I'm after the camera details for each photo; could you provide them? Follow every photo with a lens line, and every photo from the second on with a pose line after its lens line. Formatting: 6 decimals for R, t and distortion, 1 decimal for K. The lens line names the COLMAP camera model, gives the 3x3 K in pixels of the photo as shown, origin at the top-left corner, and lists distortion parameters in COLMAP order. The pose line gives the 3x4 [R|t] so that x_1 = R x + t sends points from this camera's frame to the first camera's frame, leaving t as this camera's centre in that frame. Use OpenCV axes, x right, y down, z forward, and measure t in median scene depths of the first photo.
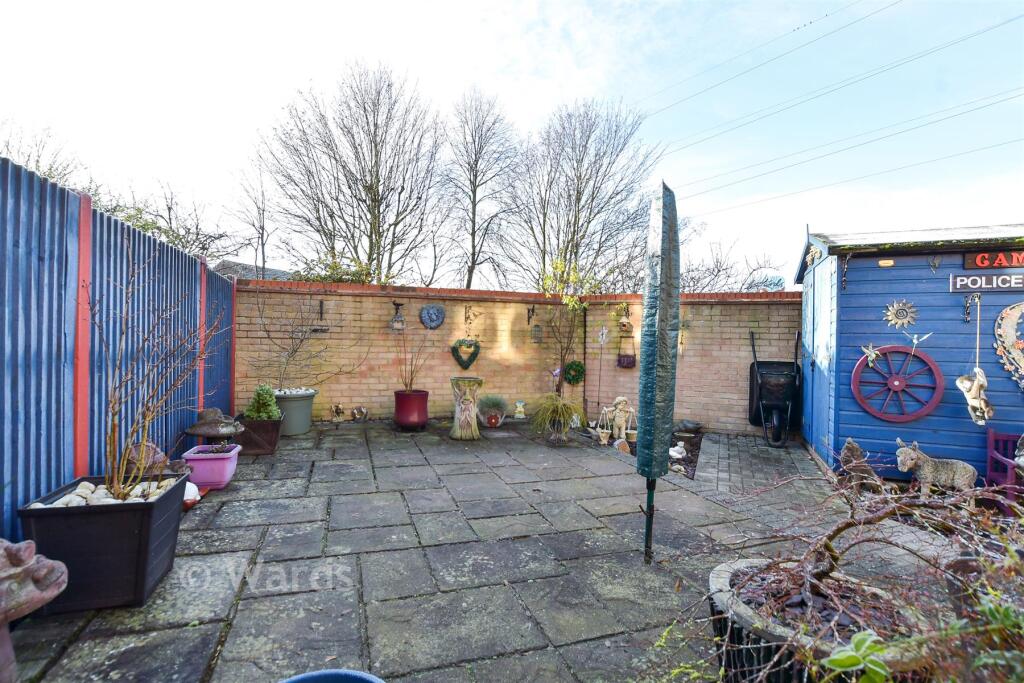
lens RADIAL K [[474.7, 0, 512.0], [0, 474.7, 341.5], [0, 0, 1]] dist [-0.009490, 0.000349]
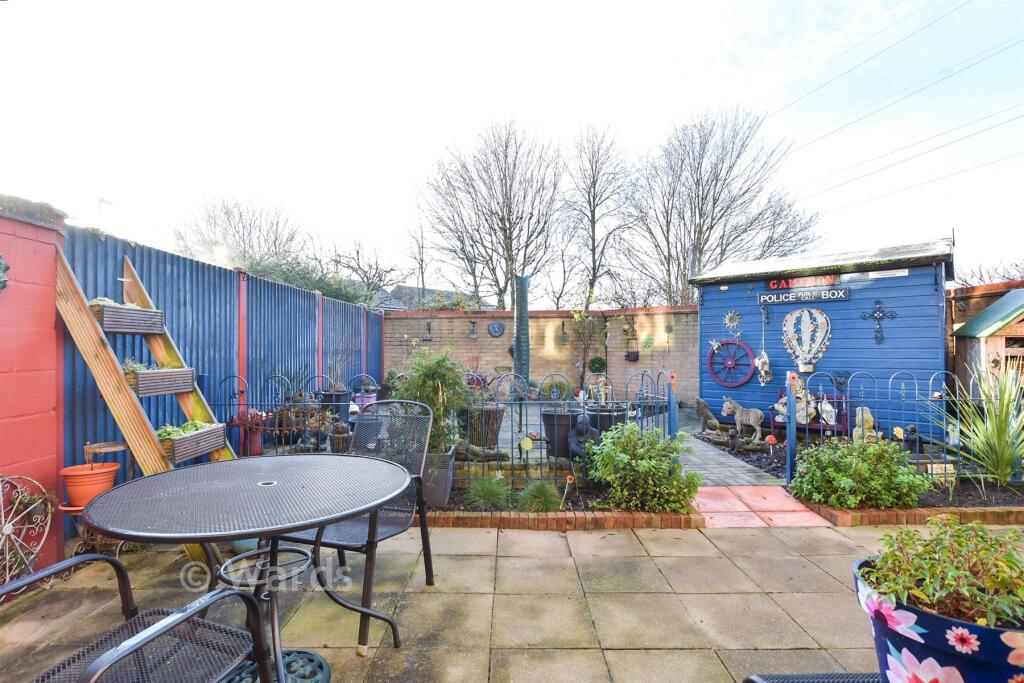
lens RADIAL K [[474.7, 0, 512.0], [0, 474.7, 341.5], [0, 0, 1]] dist [-0.009490, 0.000349]
pose [[0.948429, -0.025820, -0.315936, 0.140472], [0.020486, 0.999586, -0.020195, 0.007539], [0.316327, 0.012681, 0.948565, -0.173267]]
